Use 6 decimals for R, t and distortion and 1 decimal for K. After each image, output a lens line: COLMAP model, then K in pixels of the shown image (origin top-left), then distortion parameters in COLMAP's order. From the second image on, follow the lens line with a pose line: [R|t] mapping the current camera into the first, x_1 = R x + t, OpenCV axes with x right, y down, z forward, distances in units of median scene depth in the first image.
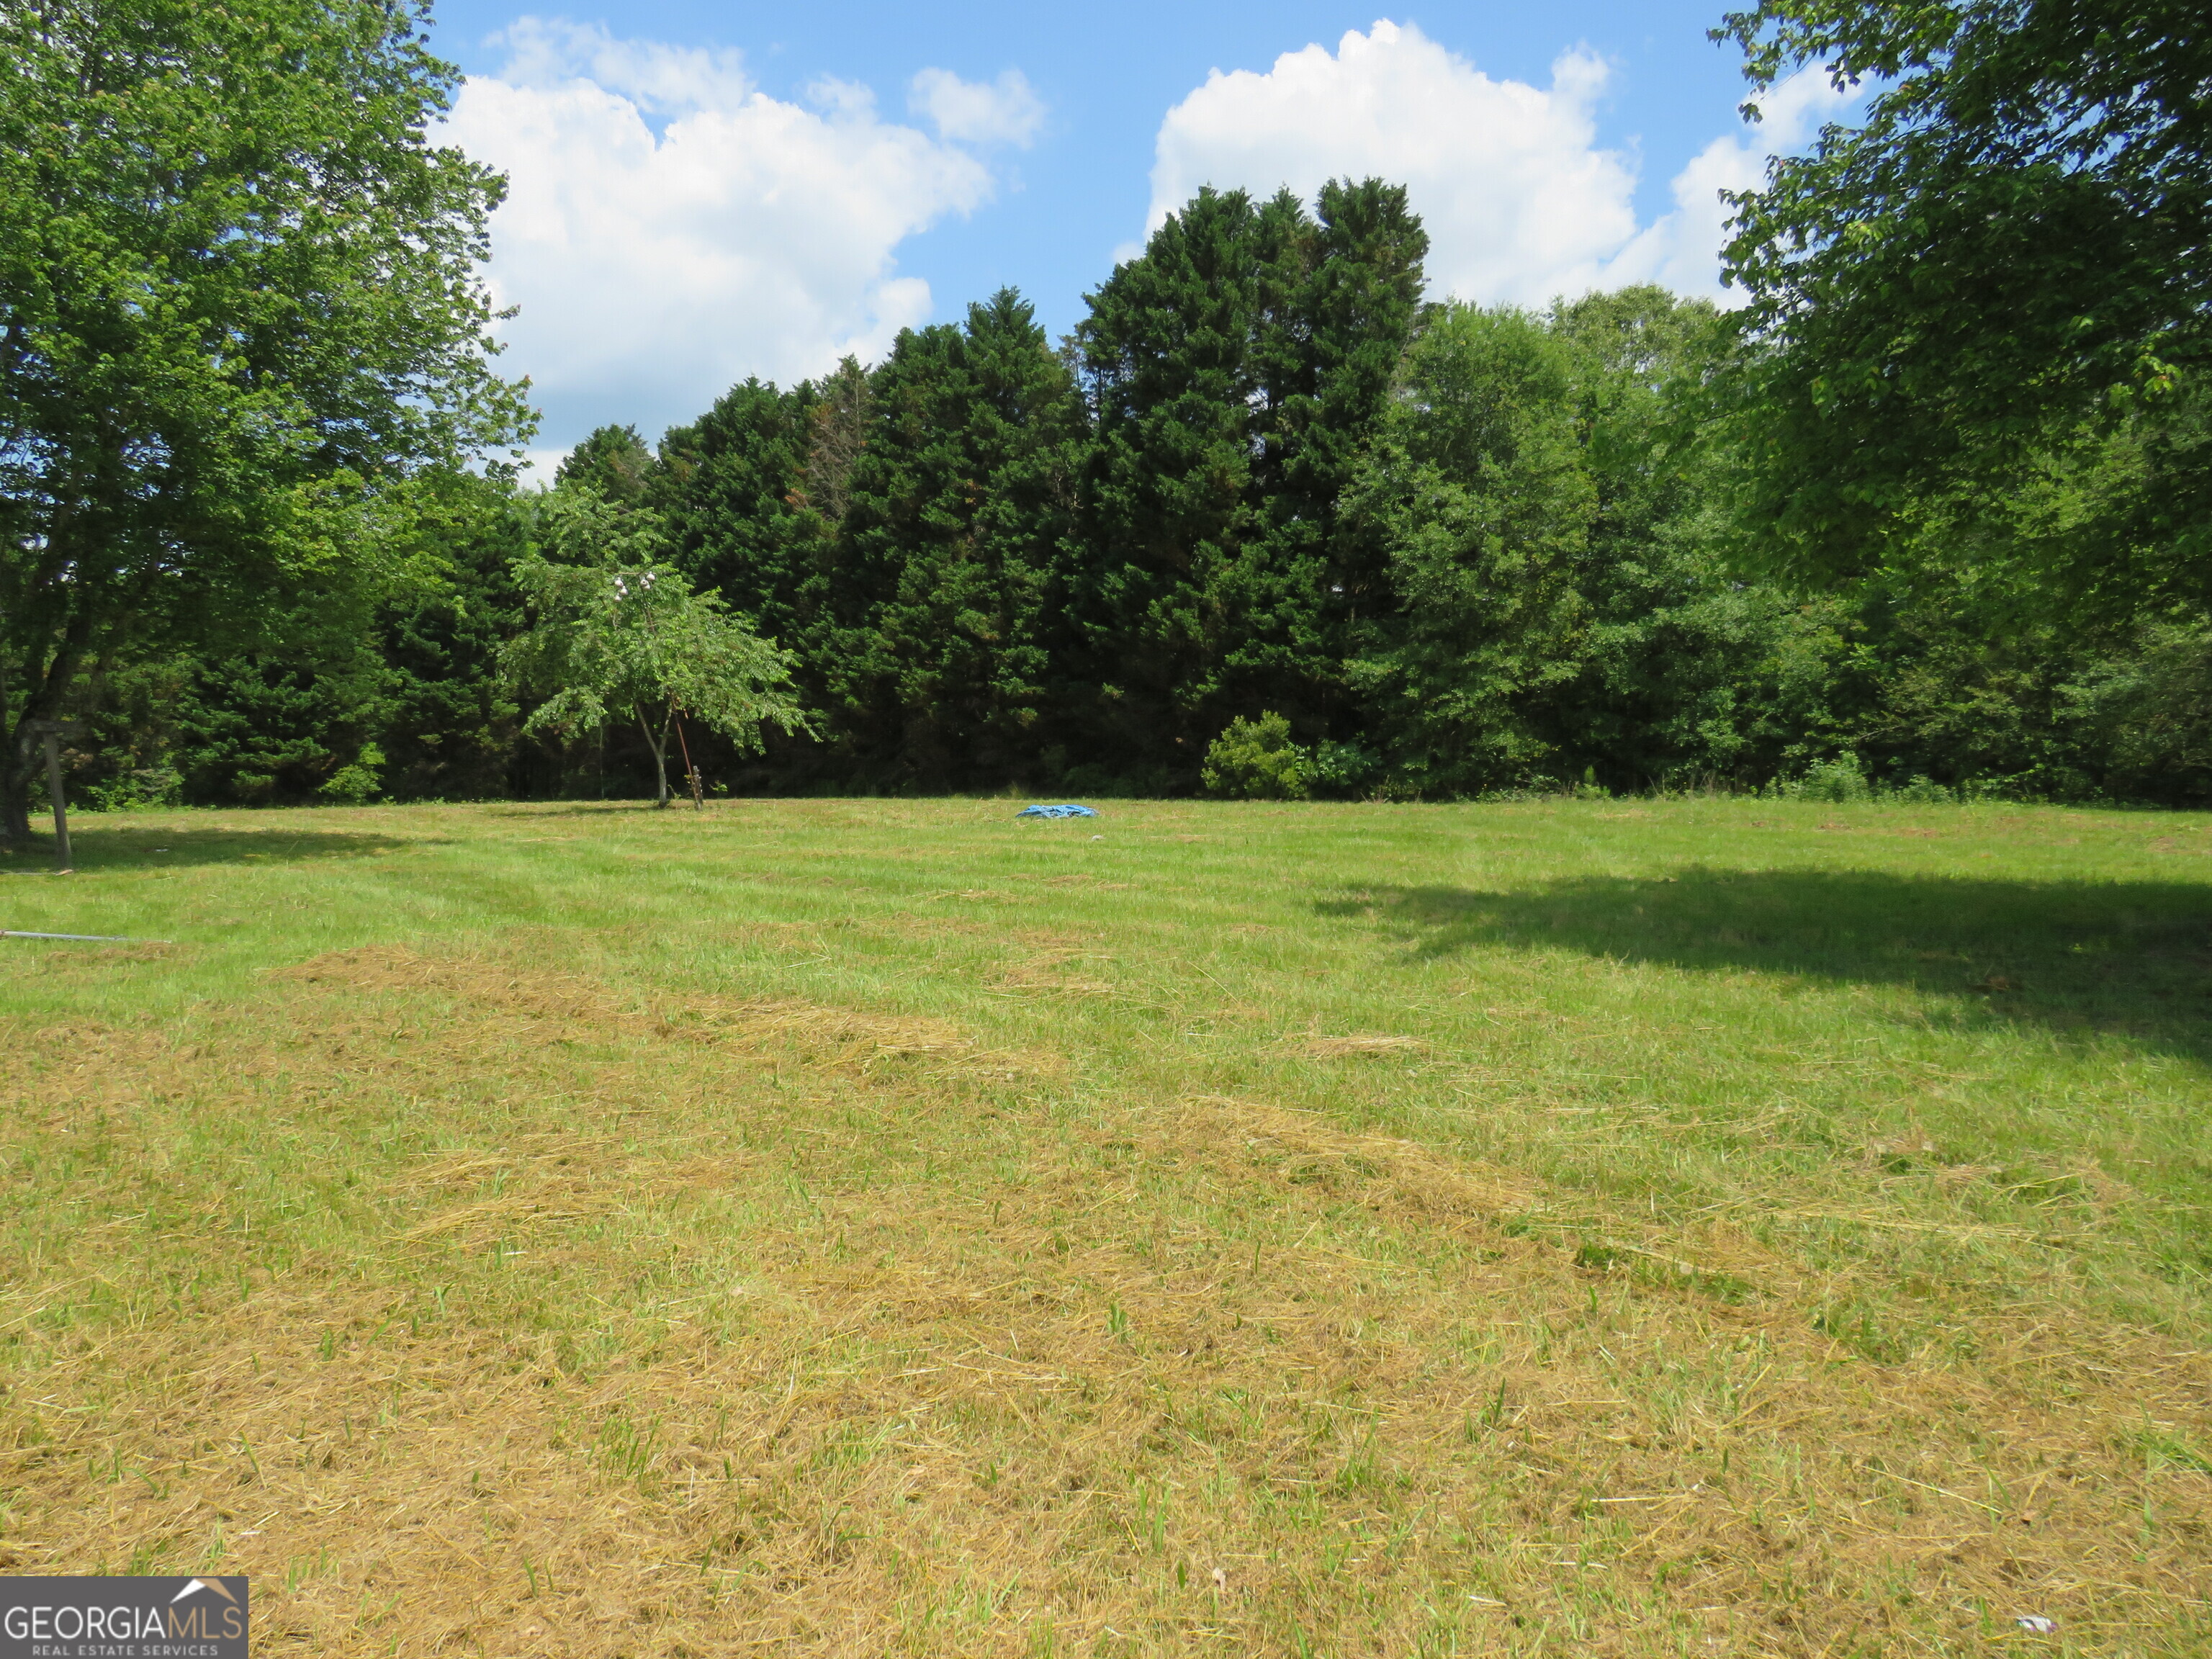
lens RADIAL K [[1597.9, 0, 1109.7], [0, 1597.9, 826.8], [0, 0, 1]] dist [-0.008822, 0.010086]
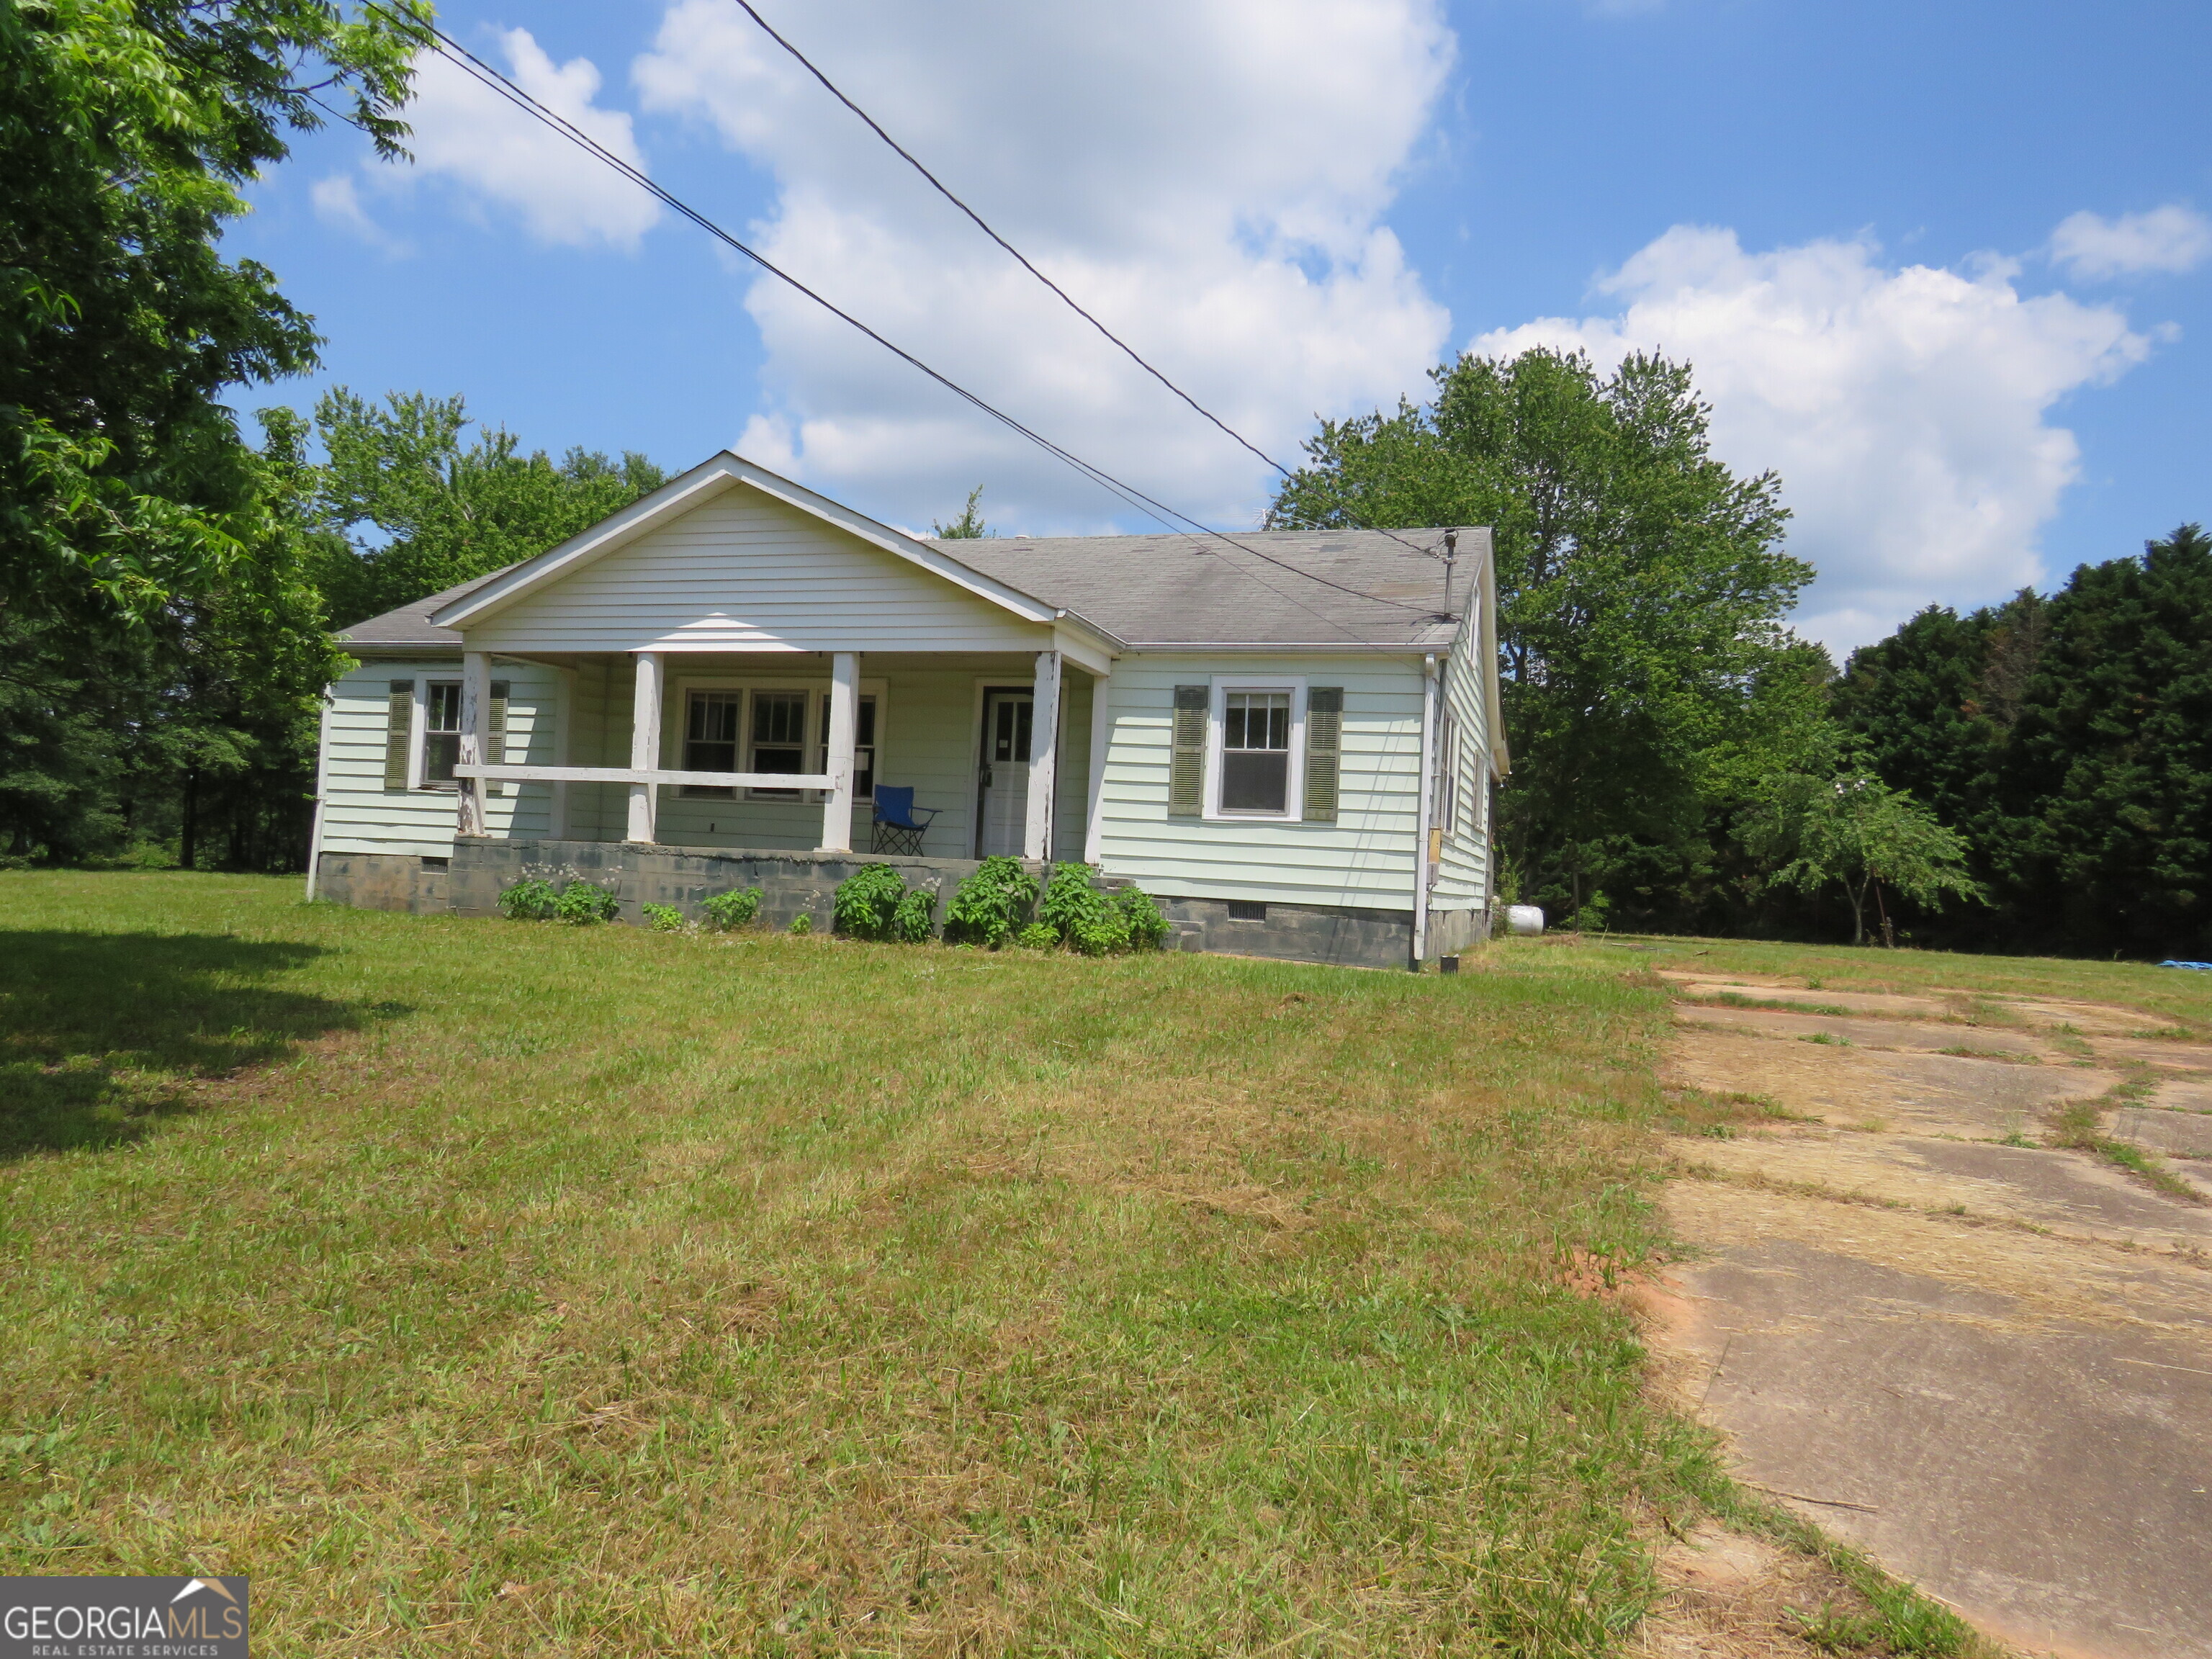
lens RADIAL K [[1597.9, 0, 1118.4], [0, 1597.9, 827.2], [0, 0, 1]] dist [-0.008822, 0.010086]
pose [[0.785738, 0.030307, -0.617816, 0.049125], [-0.092492, 0.993327, -0.068903, 0.028914], [0.611605, 0.111282, 0.783298, -0.355895]]
